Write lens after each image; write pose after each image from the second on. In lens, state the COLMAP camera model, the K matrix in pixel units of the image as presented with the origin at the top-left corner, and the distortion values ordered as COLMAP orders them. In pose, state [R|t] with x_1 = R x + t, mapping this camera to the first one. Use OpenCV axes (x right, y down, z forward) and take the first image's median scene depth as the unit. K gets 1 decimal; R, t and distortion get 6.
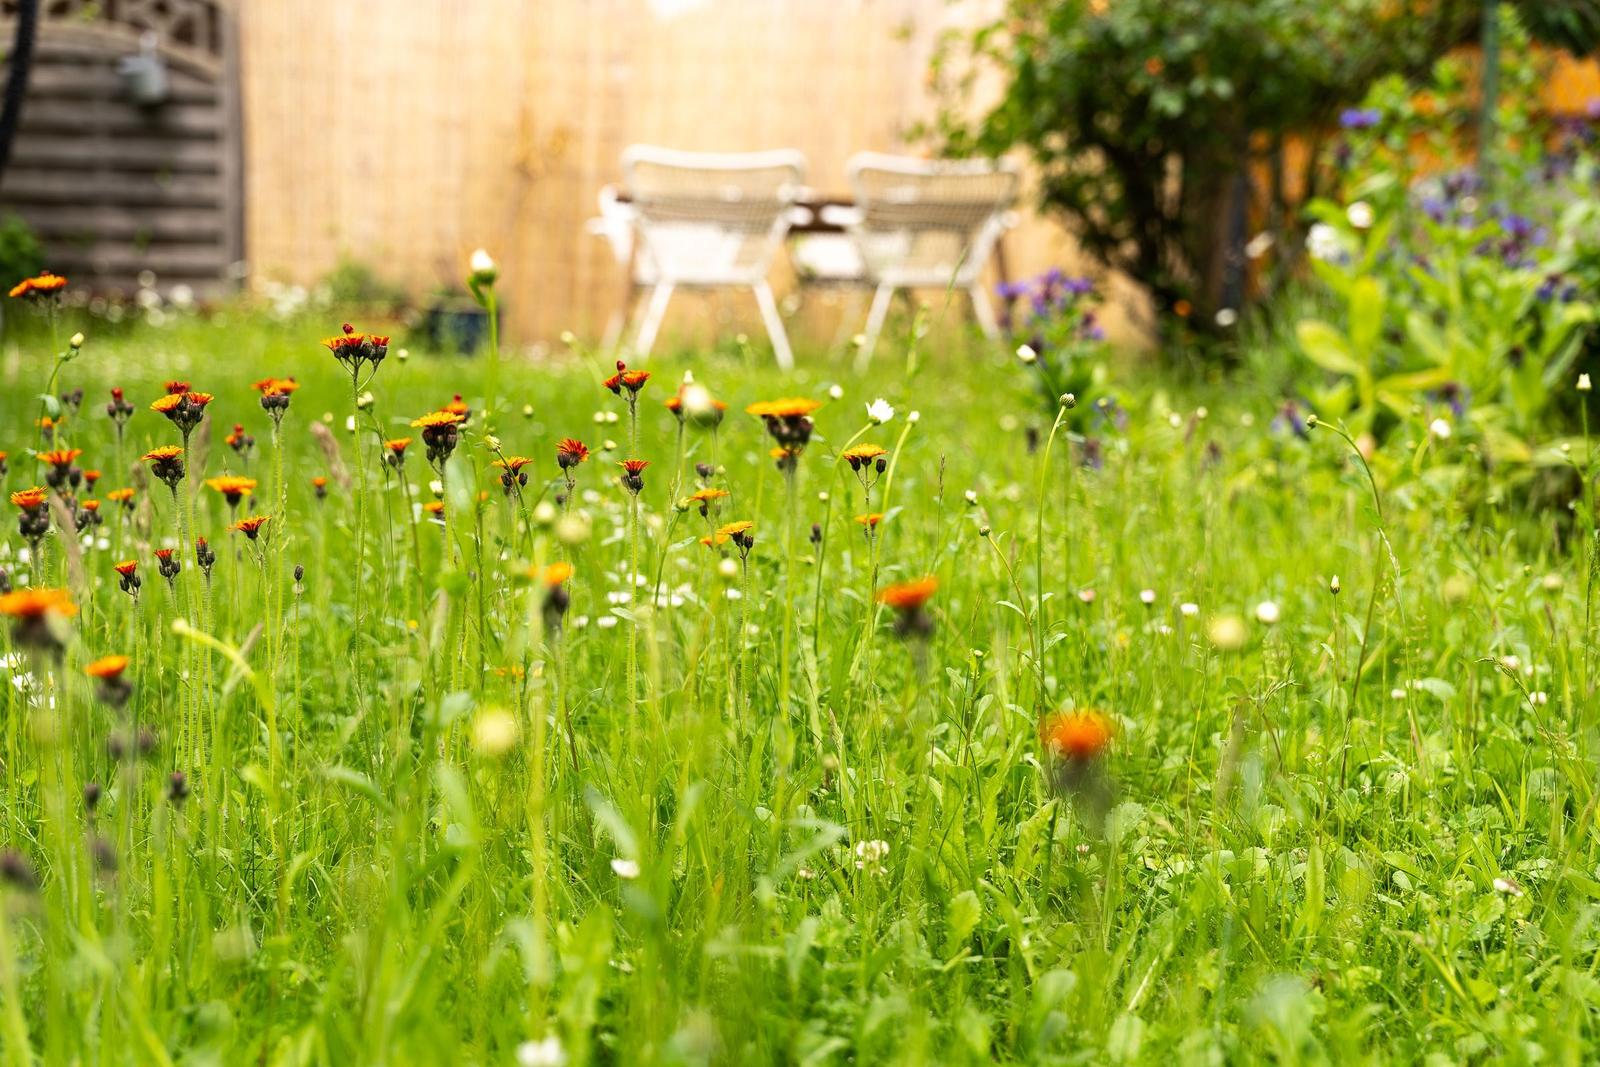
lens RADIAL K [[2045.0, 0, 849.4], [0, 2045.0, 531.9], [0, 0, 1]] dist [0.002964, -0.008462]
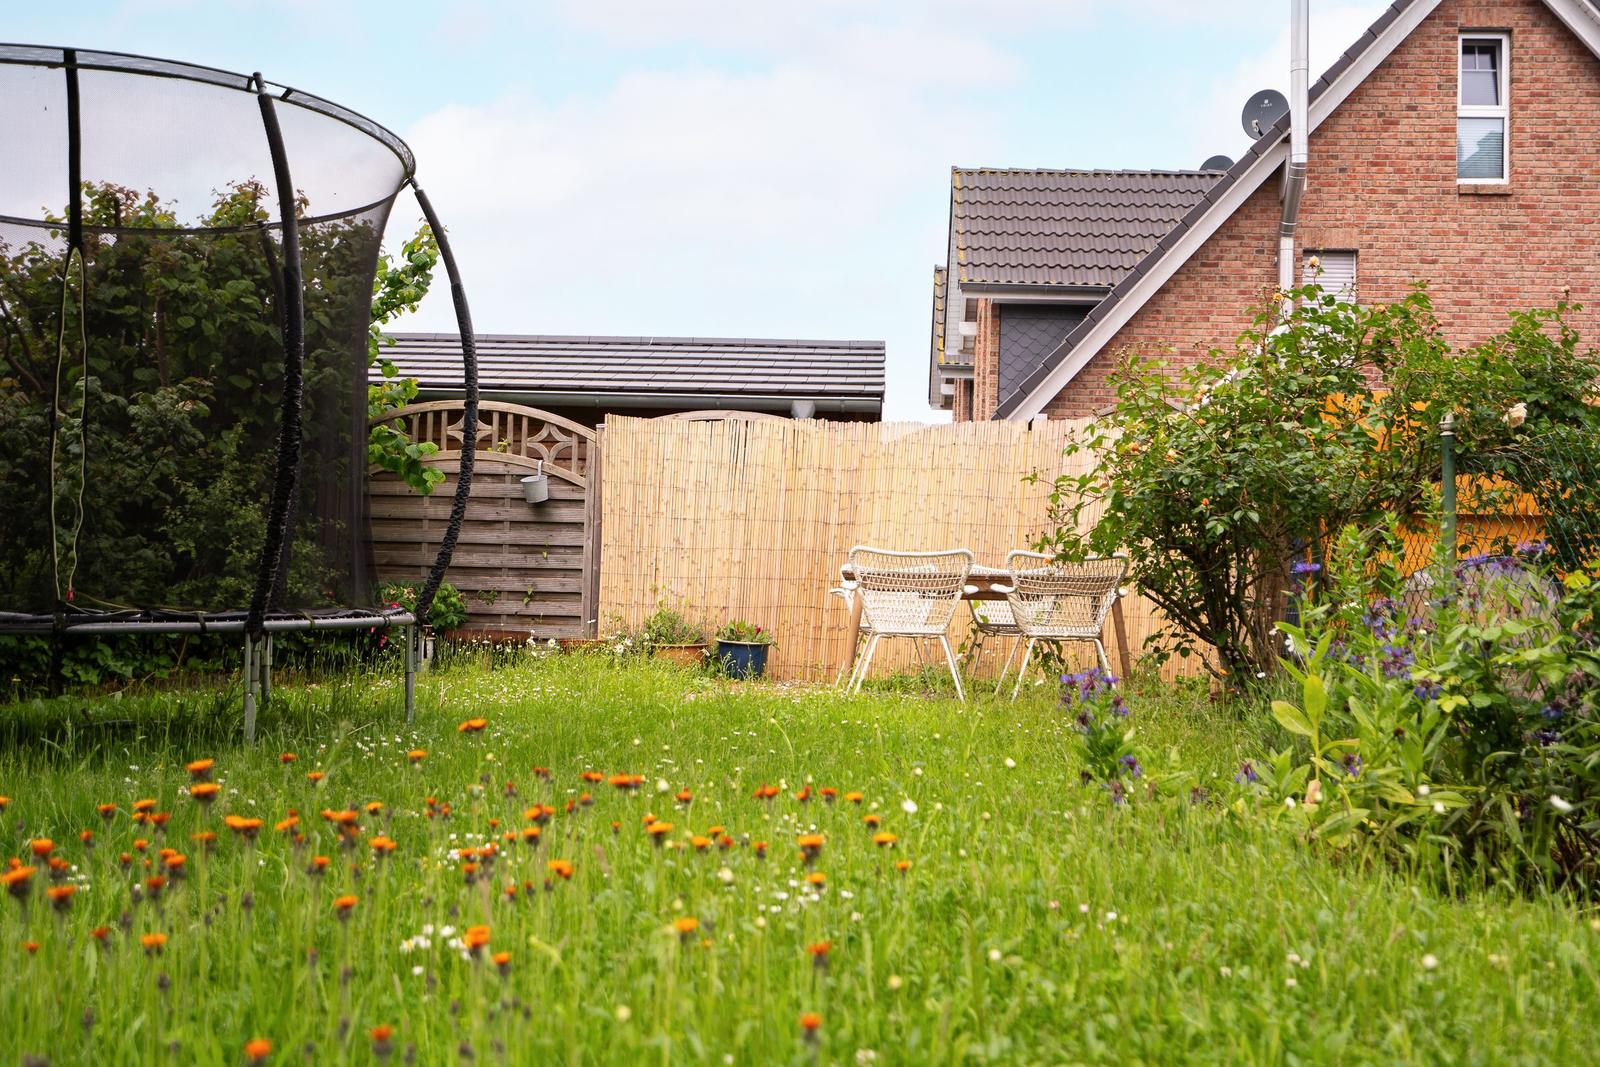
lens RADIAL K [[1662.3, 0, 800.0], [0, 1662.3, 533.5], [0, 0, 1]] dist [0.003927, -0.050098]
pose [[0.985853, 0.001323, -0.167607, 0.051945], [-0.025002, 0.989942, -0.139248, -0.028387], [0.165737, 0.141469, 0.975970, -0.155780]]
